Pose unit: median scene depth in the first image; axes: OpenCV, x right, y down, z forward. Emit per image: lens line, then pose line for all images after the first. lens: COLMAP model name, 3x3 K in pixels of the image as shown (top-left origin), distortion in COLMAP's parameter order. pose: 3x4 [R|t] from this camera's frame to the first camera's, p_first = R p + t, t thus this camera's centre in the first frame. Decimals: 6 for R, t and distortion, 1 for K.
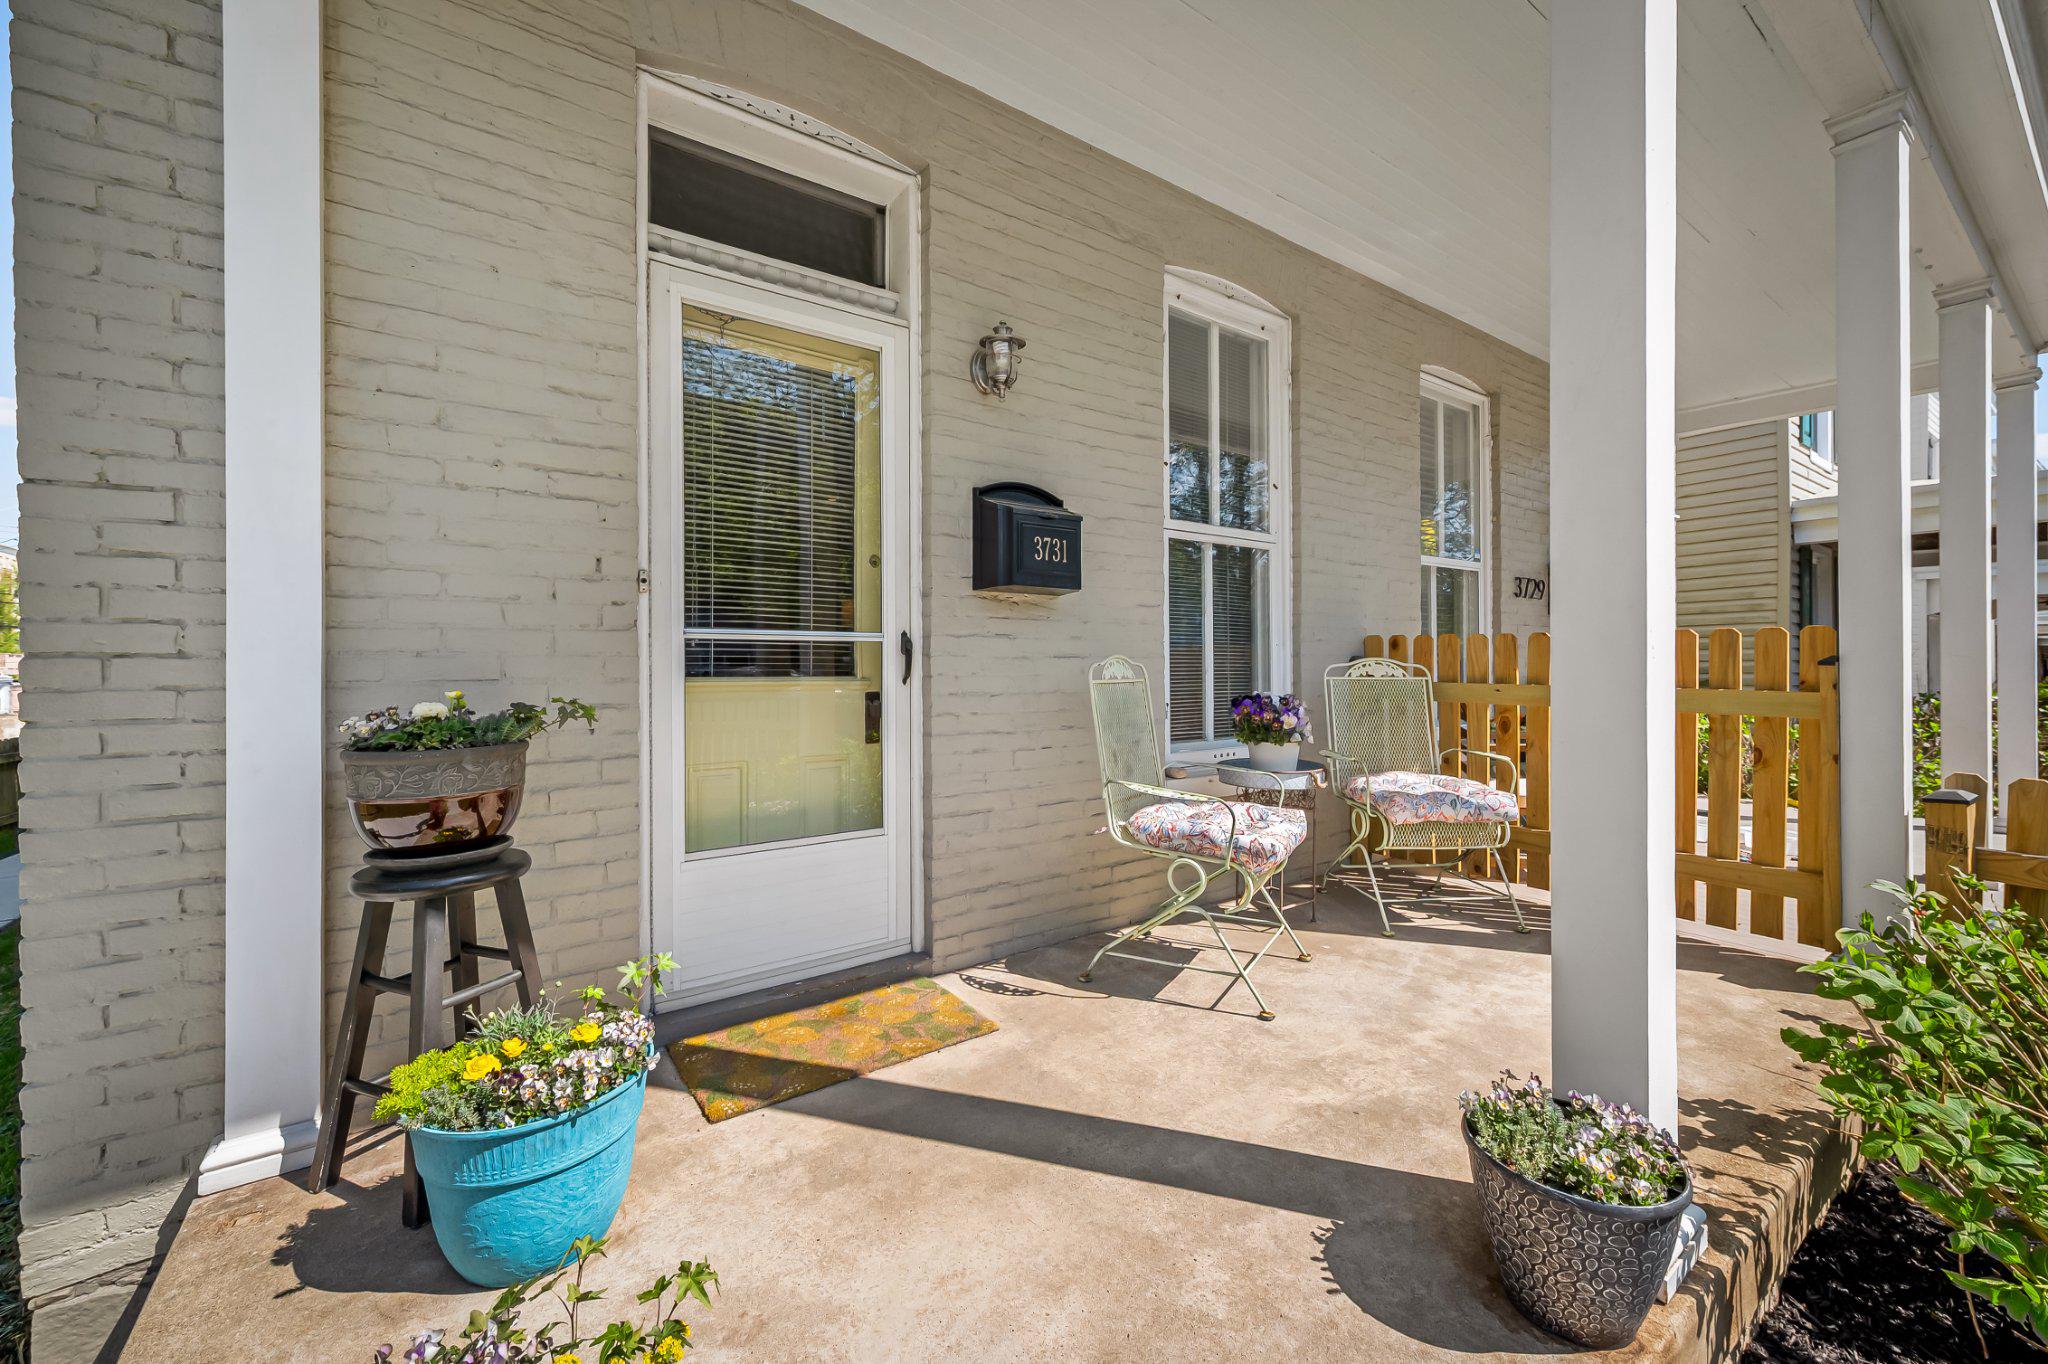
lens RADIAL K [[810.1, 0, 1036.5], [0, 810.1, 672.2], [0, 0, 1]] dist [0.007741, -0.000543]
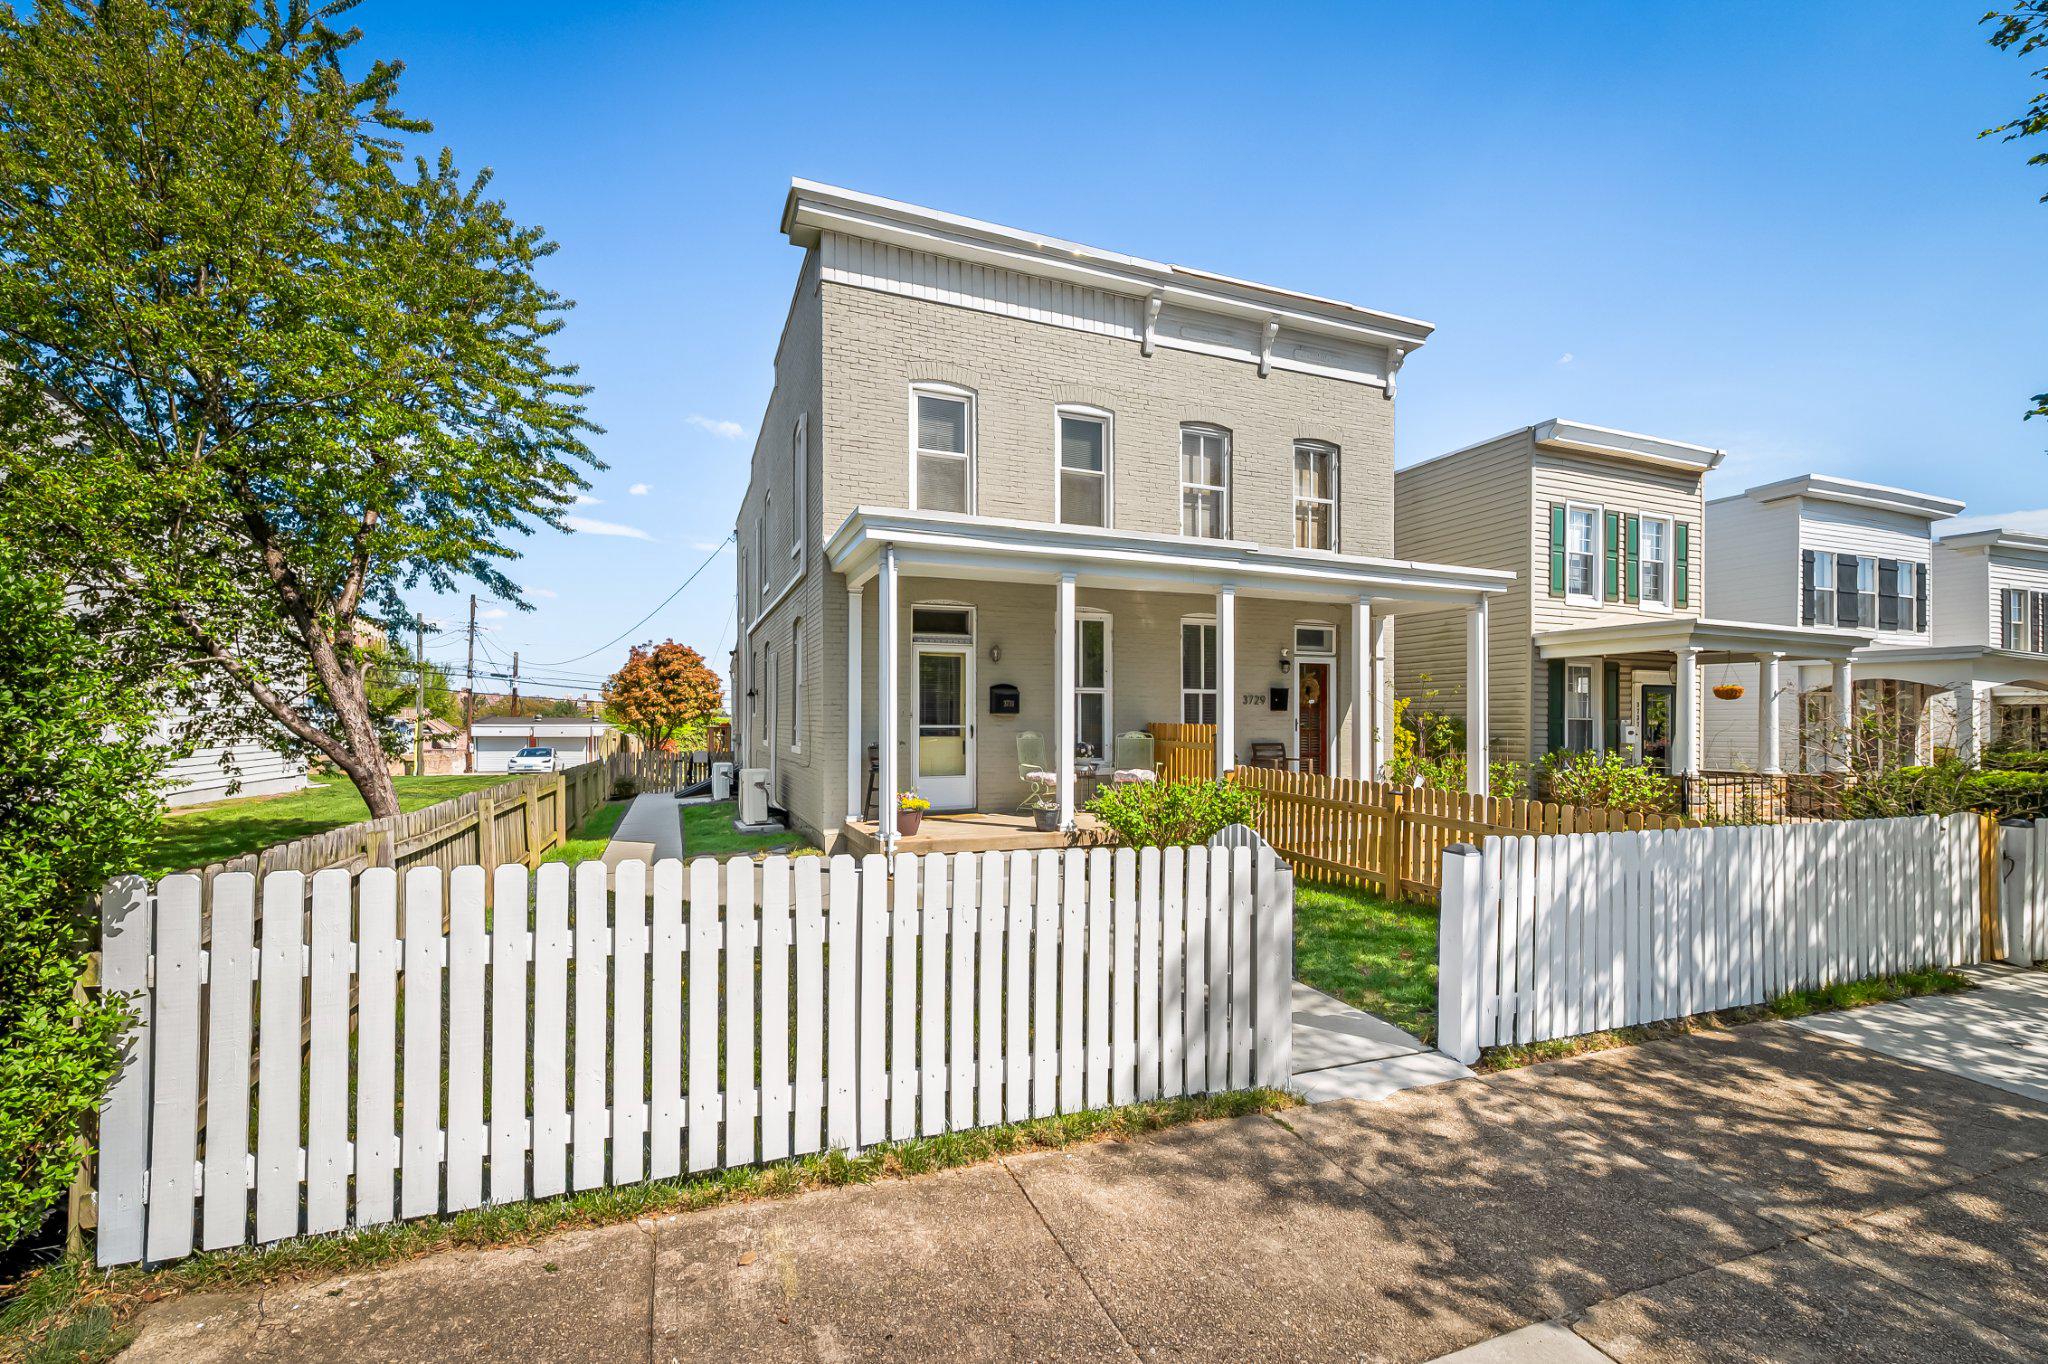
lens RADIAL K [[836.8, 0, 1028.2], [0, 836.8, 740.4], [0, 0, 1]] dist [0.007070, -0.000932]
pose [[0.973798, 0.009366, -0.227222, 0.987201], [-0.006089, 0.999867, 0.015120, -0.039008], [0.227334, -0.013340, 0.973726, -2.763752]]
